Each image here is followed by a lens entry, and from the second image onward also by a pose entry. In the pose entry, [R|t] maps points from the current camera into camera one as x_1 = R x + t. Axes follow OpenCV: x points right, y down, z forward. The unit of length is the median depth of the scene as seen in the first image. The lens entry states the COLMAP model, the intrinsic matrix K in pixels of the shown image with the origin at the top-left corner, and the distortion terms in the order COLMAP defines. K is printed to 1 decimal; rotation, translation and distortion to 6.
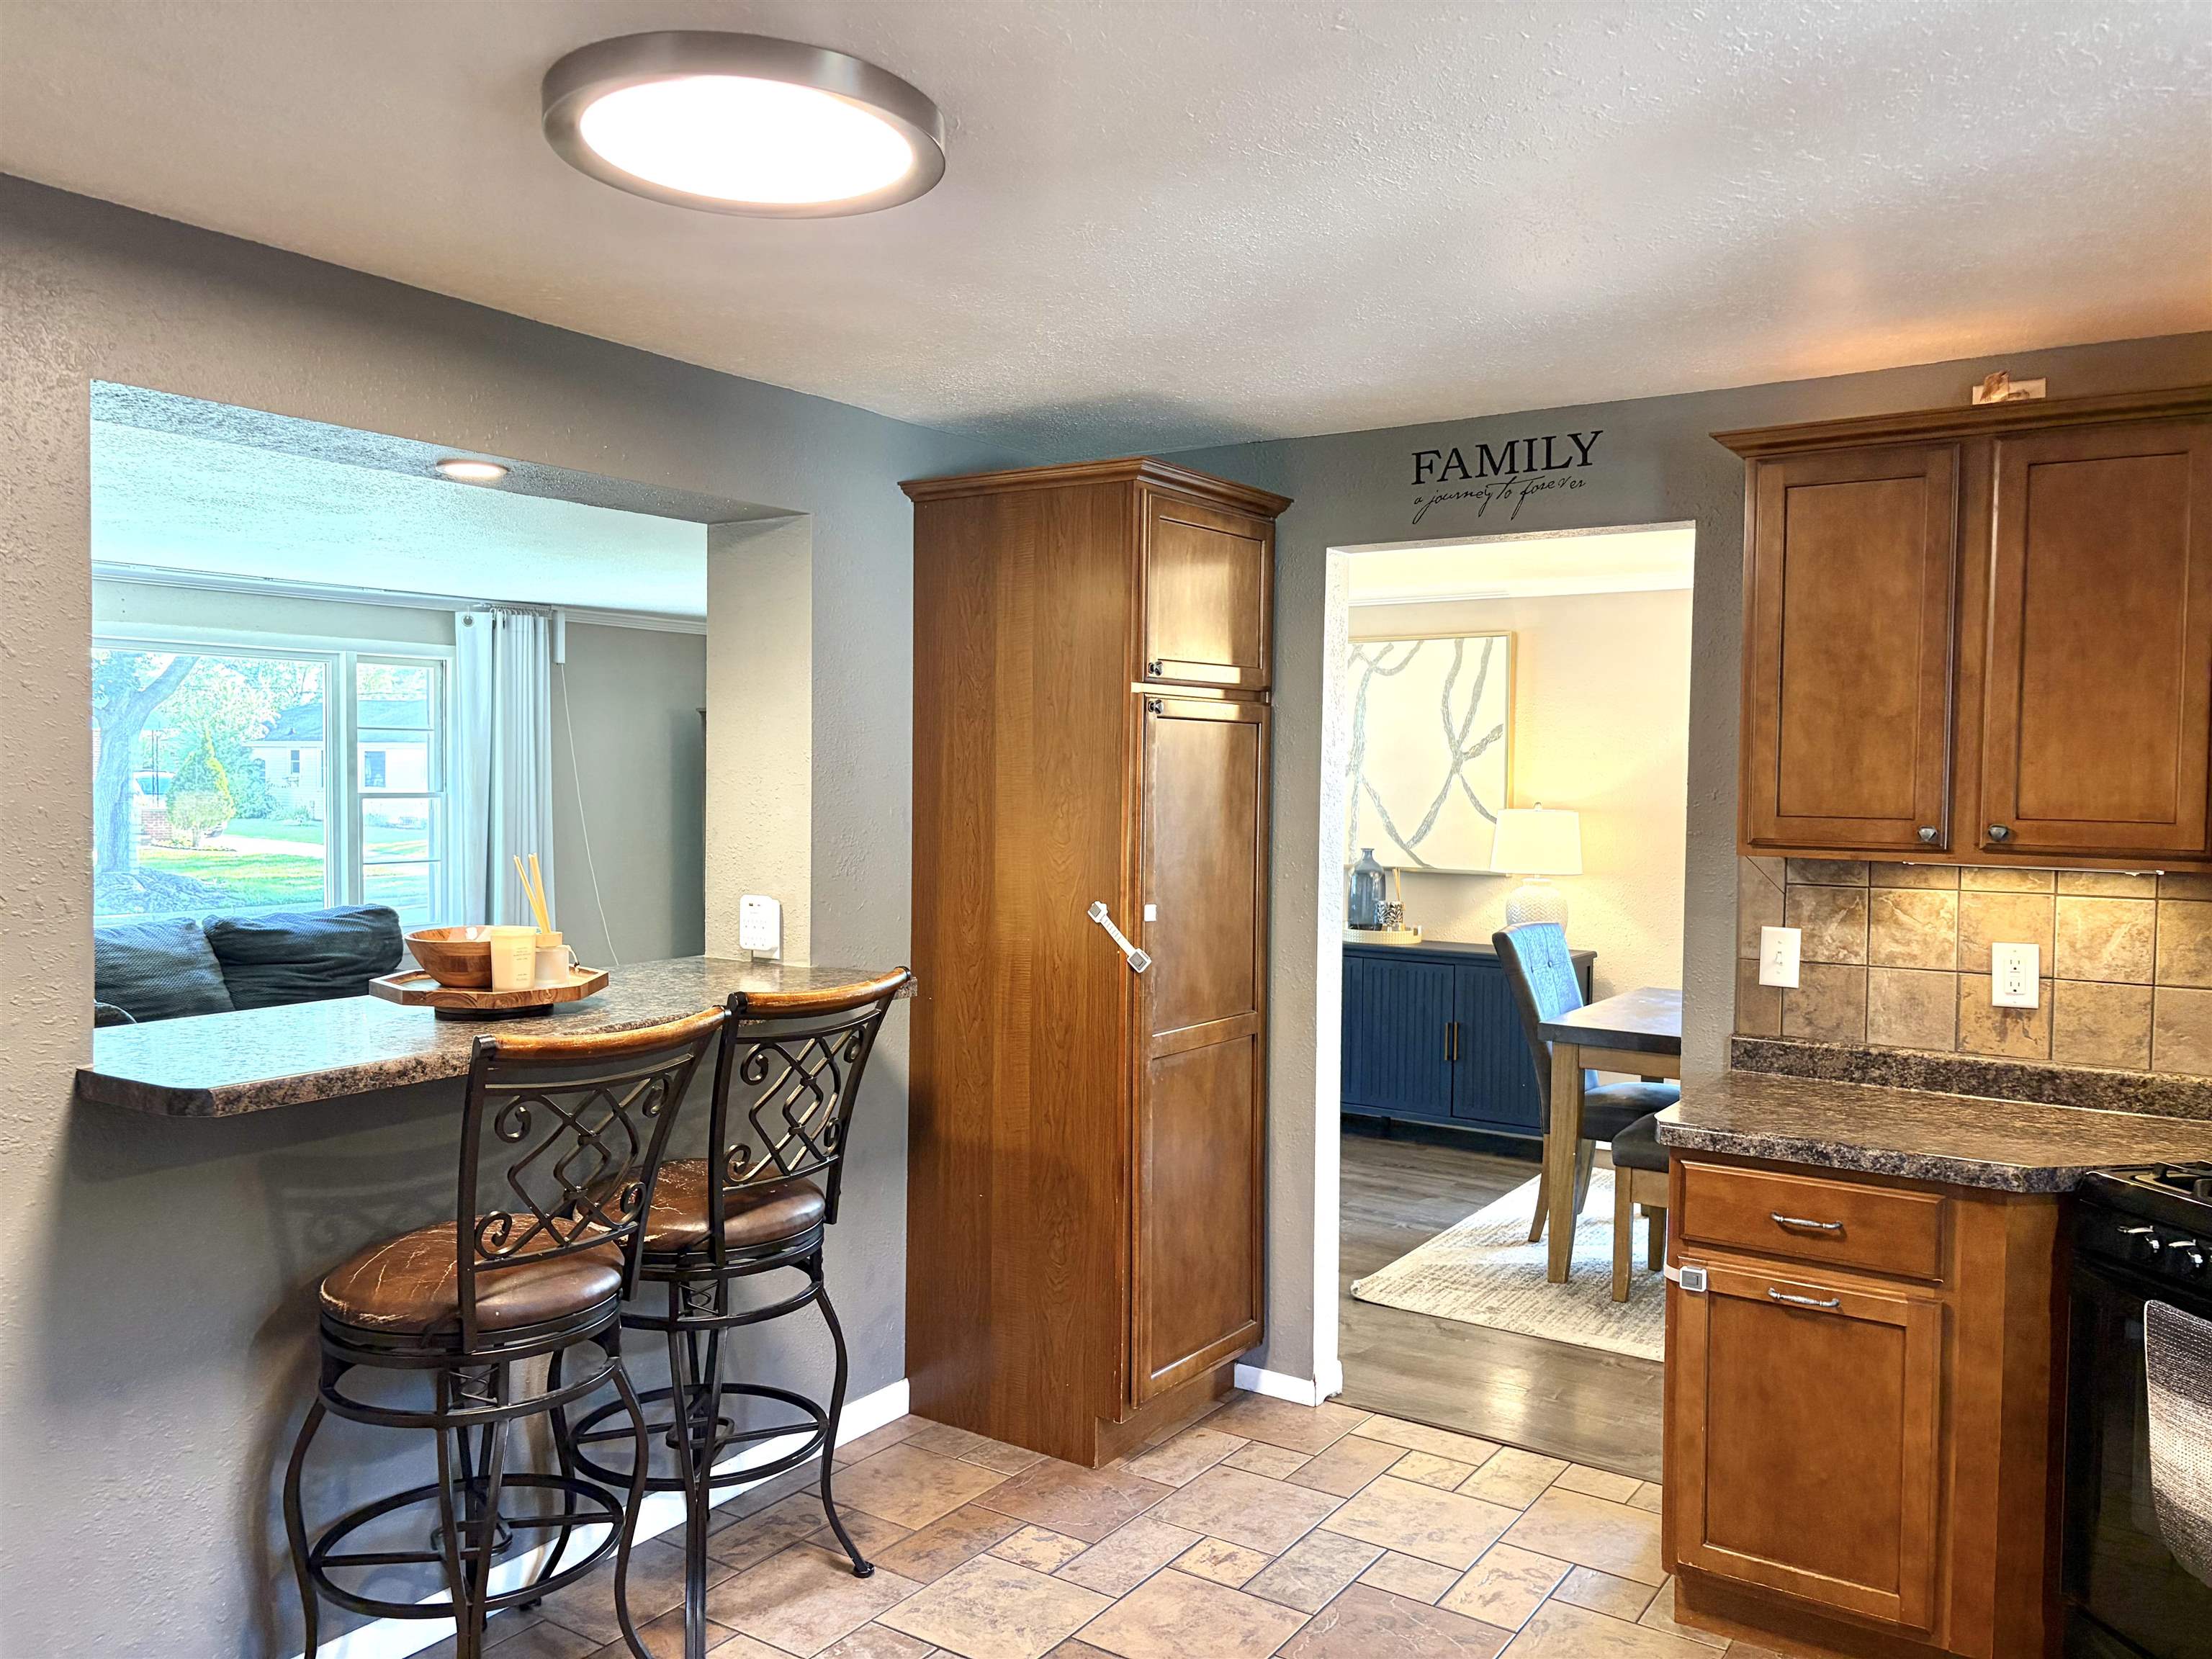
lens RADIAL K [[1663.6, 0, 1111.1], [0, 1663.6, 837.2], [0, 0, 1]] dist [0.048536, -0.068158]
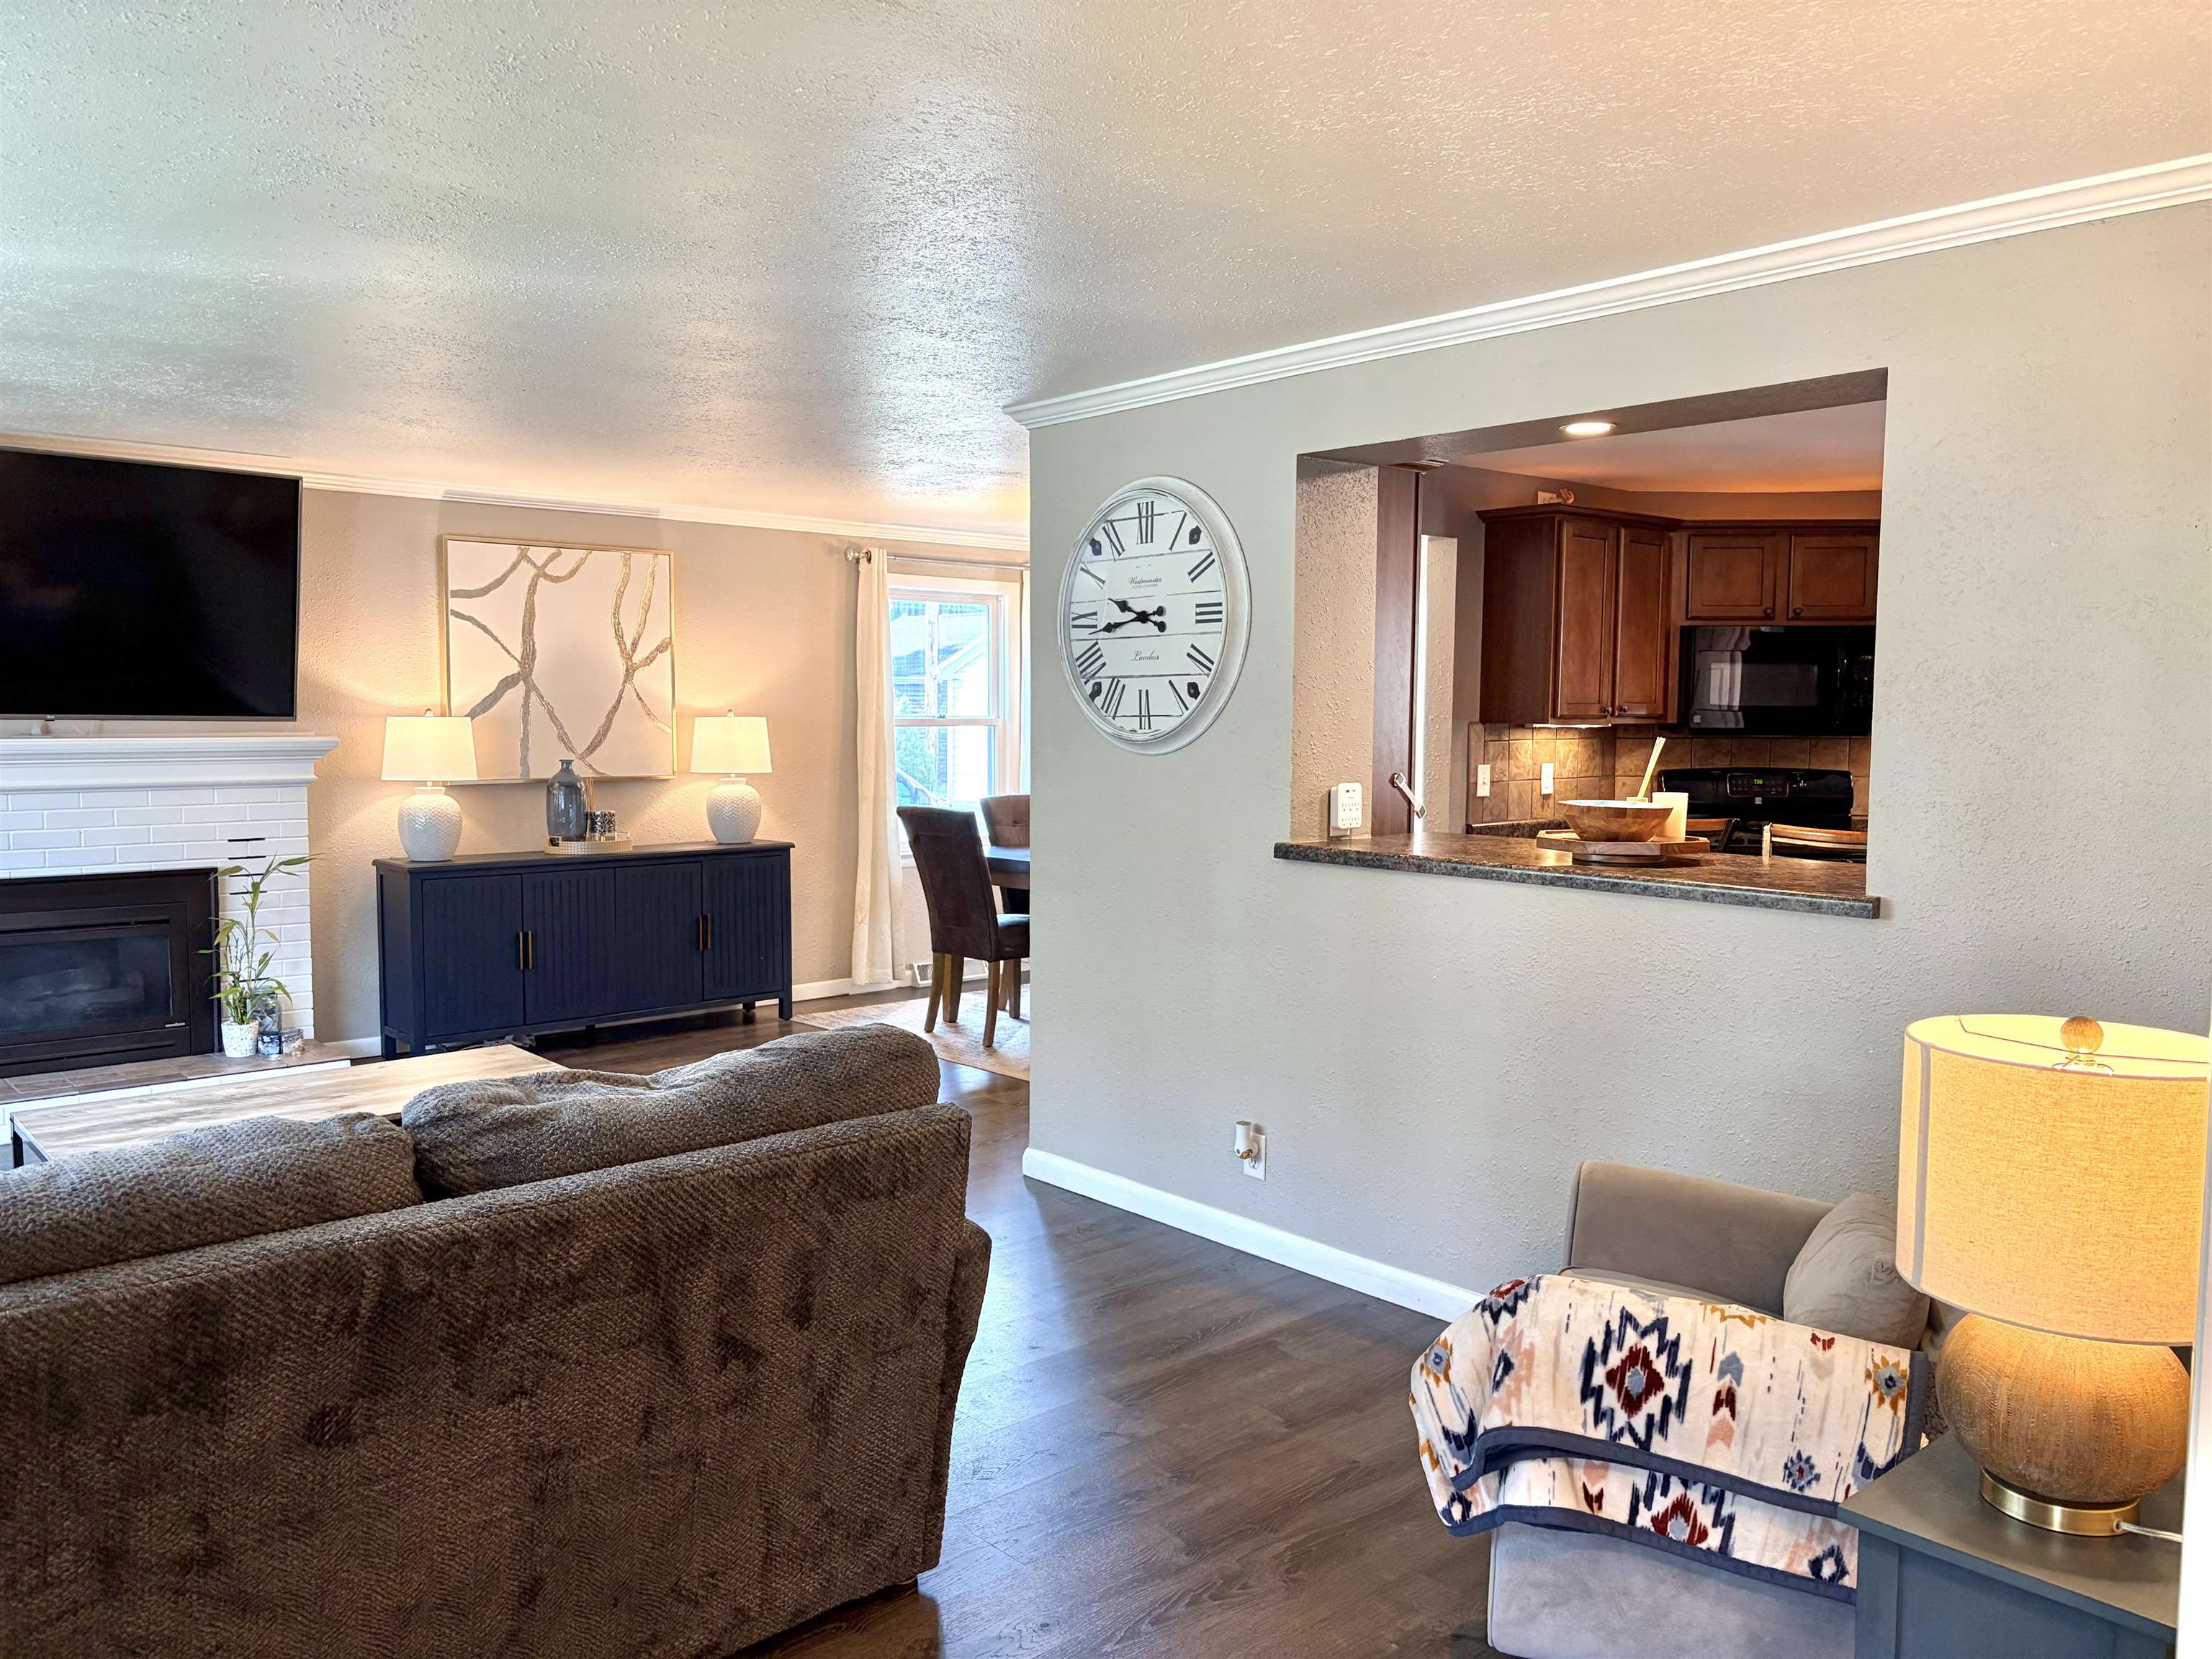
lens RADIAL K [[1663.6, 0, 1111.1], [0, 1663.6, 837.2], [0, 0, 1]] dist [0.048536, -0.068158]
pose [[0.252784, -0.086617, 0.963638, -1.494491], [0.036520, 0.996129, 0.079957, -0.030036], [-0.966833, 0.014980, 0.254969, 0.907798]]
